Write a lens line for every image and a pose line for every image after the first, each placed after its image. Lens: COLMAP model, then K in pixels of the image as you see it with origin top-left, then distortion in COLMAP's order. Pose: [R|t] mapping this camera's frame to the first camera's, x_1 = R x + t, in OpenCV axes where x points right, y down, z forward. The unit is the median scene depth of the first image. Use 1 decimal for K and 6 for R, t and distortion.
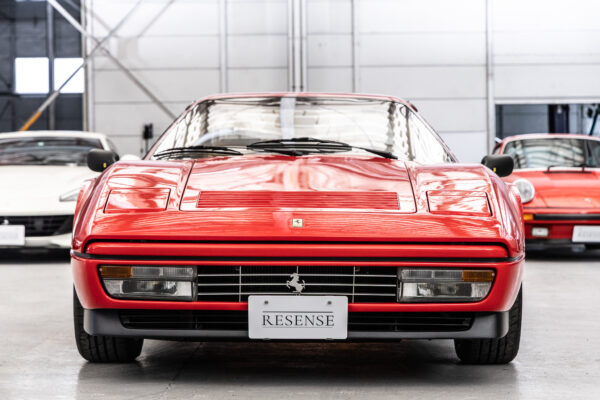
lens RADIAL K [[1439.5, 0, 302.3], [0, 1439.5, 199.6], [0, 0, 1]] dist [0.034068, 0.000000]
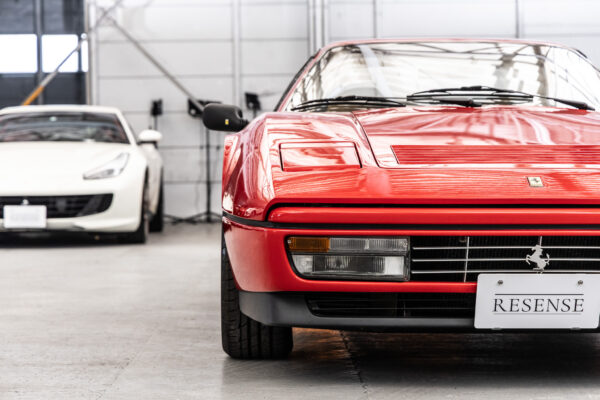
lens RADIAL K [[1466.5, 0, 296.8], [0, 1466.5, 199.0], [0, 0, 1]] dist [0.040138, 0.000000]
pose [[0.999818, -0.003899, 0.018676, -0.128819], [0.003741, 0.999957, 0.008479, 0.015734], [-0.018709, -0.008408, 0.999790, 0.169678]]
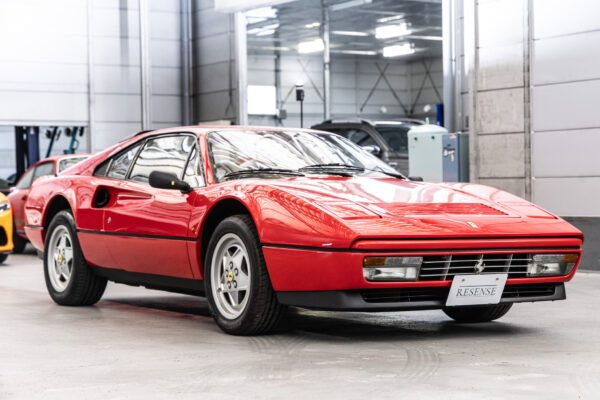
lens RADIAL K [[1382.2, 0, 300.4], [0, 1382.2, 200.5], [0, 0, 1]] dist [-0.096405, 0.000000]
pose [[0.857280, -0.002745, 0.514843, -0.746841], [0.007057, 0.999954, -0.006419, -0.000396], [-0.514802, 0.009136, 0.857260, -0.087032]]
